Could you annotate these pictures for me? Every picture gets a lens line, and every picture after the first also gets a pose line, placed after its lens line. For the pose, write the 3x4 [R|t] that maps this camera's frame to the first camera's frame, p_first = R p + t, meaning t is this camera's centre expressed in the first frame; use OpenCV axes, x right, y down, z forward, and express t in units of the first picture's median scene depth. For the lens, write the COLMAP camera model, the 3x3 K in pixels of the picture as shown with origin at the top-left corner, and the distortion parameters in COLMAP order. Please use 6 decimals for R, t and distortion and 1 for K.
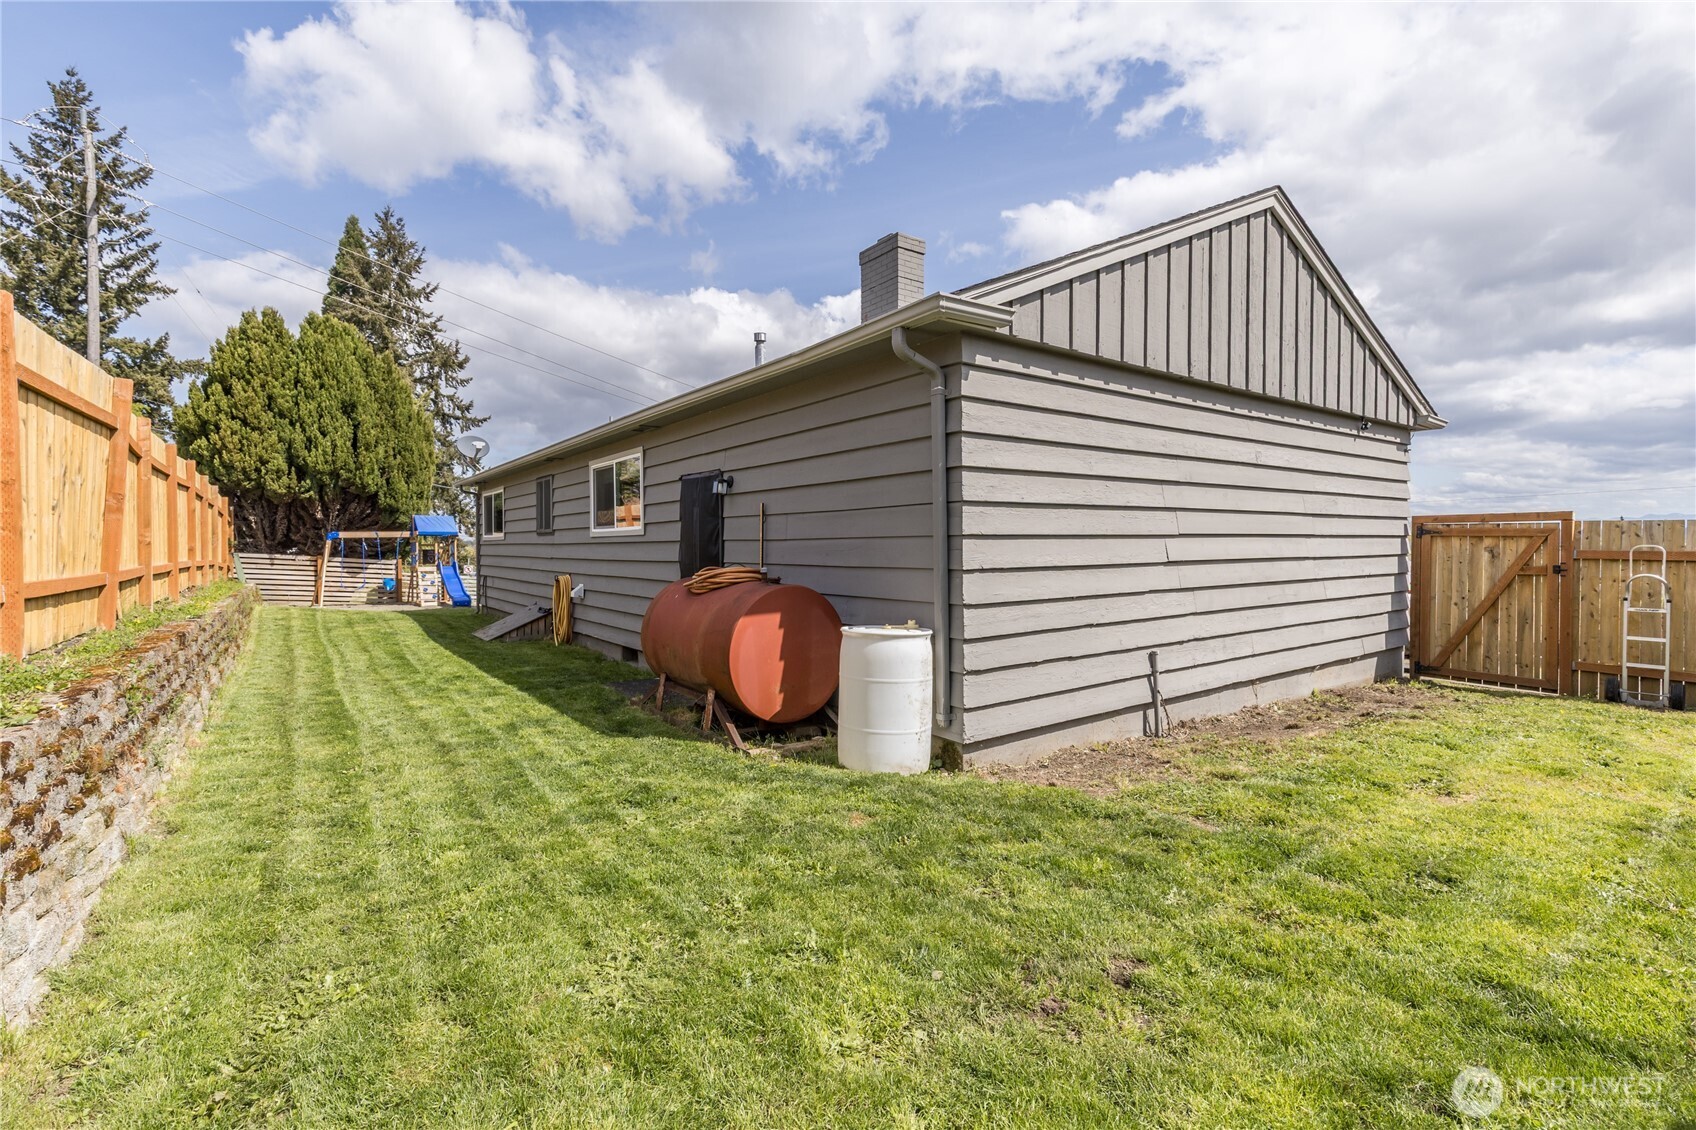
lens RADIAL K [[764.3, 0, 850.8], [0, 764.3, 552.3], [0, 0, 1]] dist [0.015655, -0.000224]
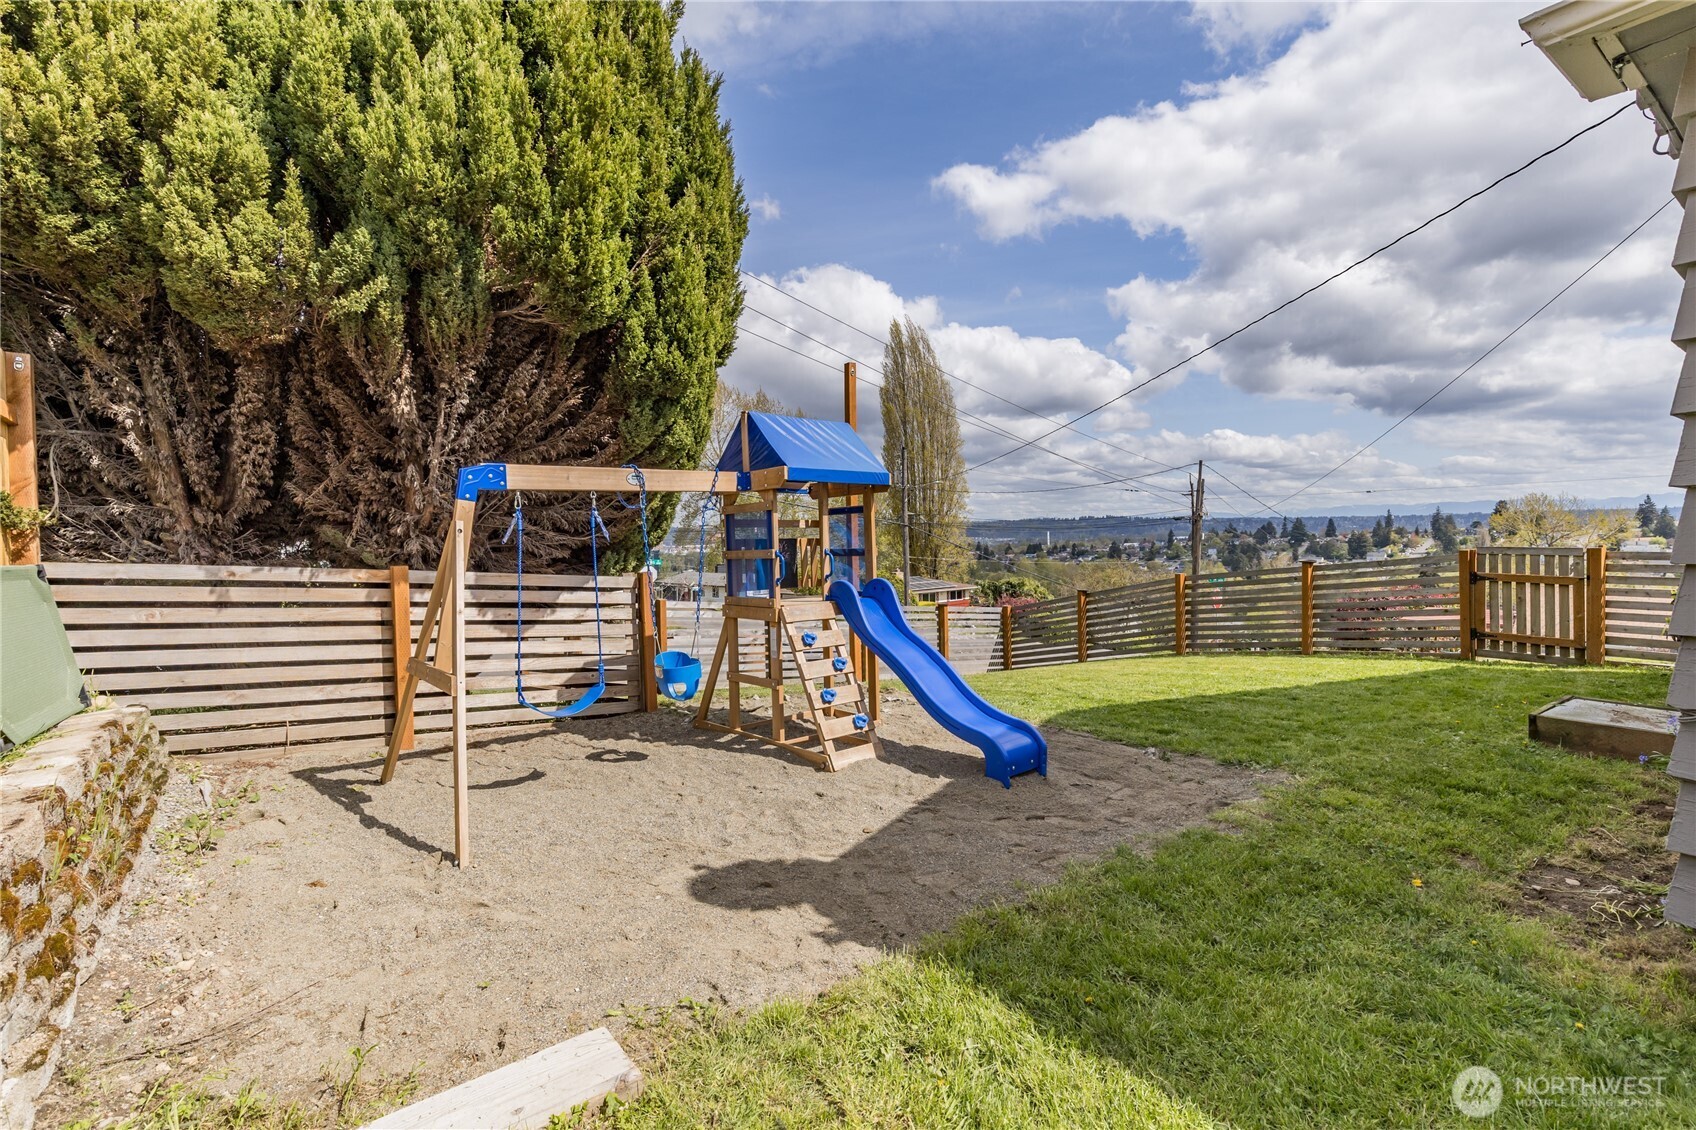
lens RADIAL K [[764.3, 0, 839.5], [0, 764.3, 558.4], [0, 0, 1]] dist [0.015655, -0.000224]
pose [[0.999822, -0.018516, 0.003579, -0.550801], [0.018446, 0.999656, 0.018621, -0.000528], [-0.003922, -0.018552, 0.999820, 0.750031]]
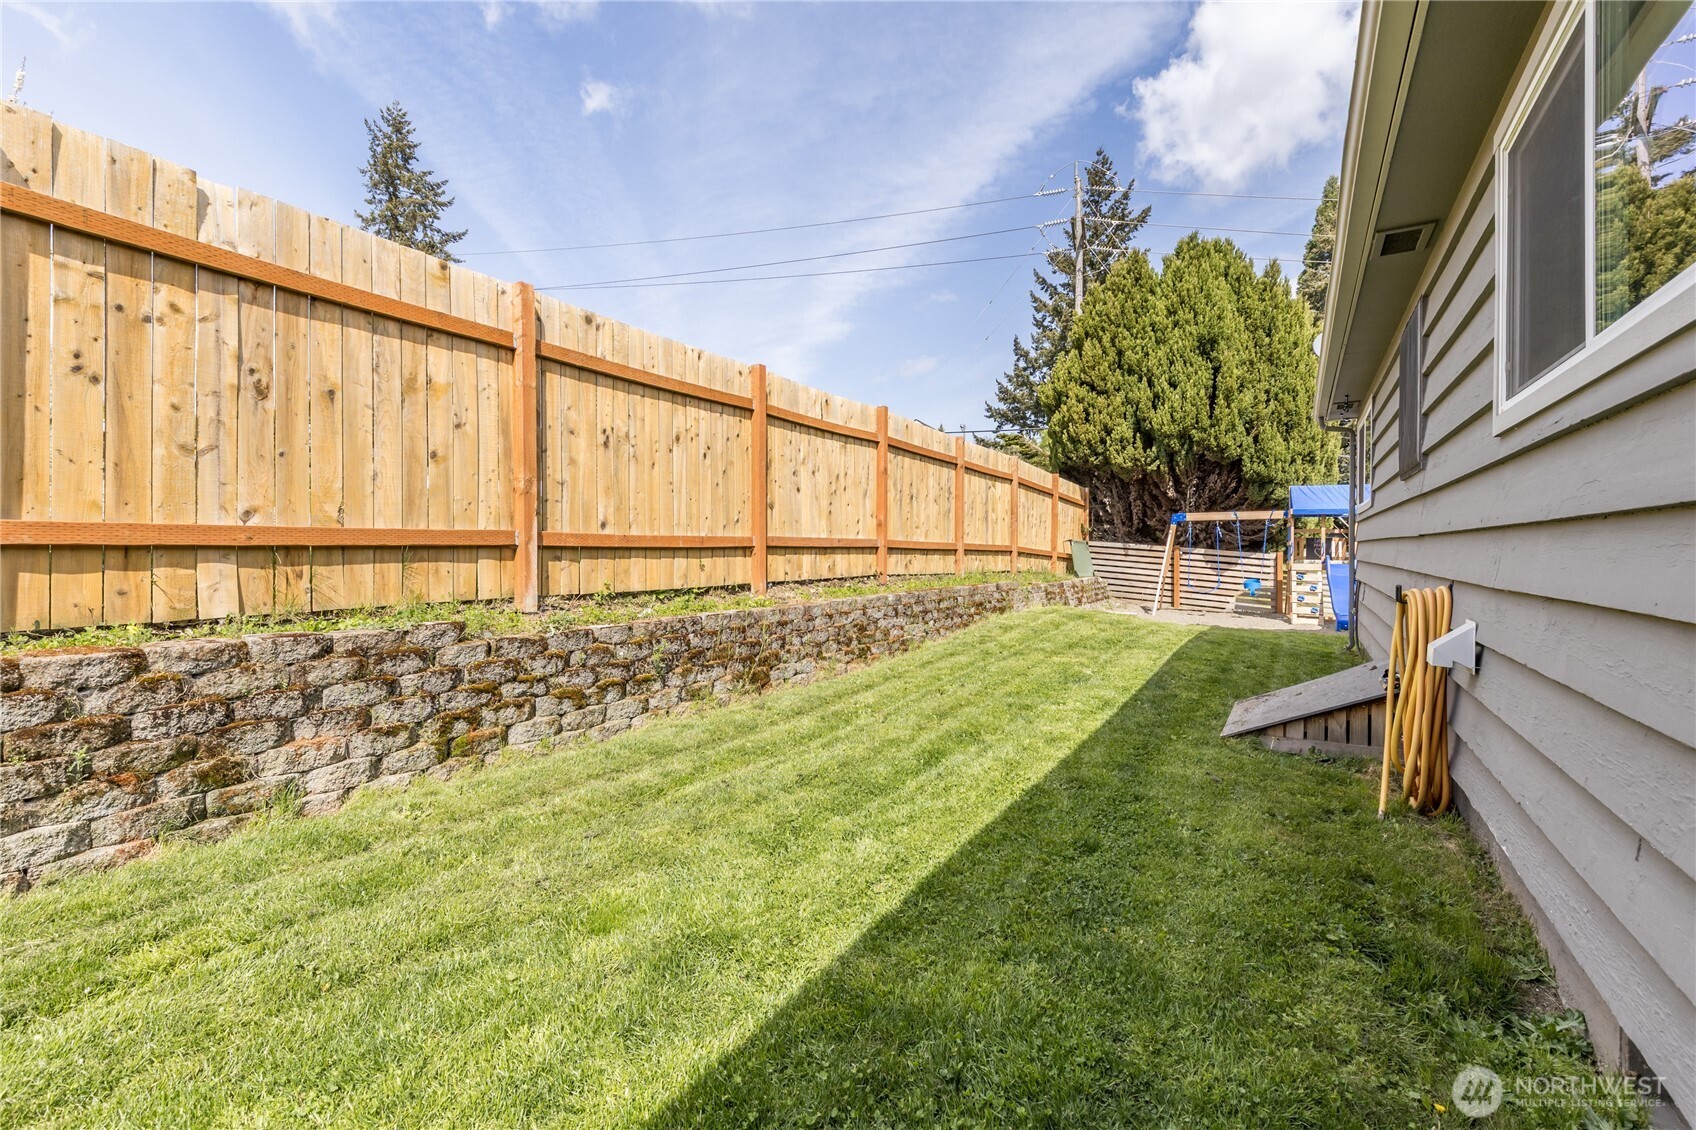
lens RADIAL K [[764.3, 0, 841.3], [0, 764.3, 548.7], [0, 0, 1]] dist [0.015655, -0.000224]
pose [[0.388552, 0.006799, -0.921402, -0.109152], [-0.011953, 0.999926, 0.002338, 0.009935], [0.921349, 0.010105, 0.388604, 0.395429]]
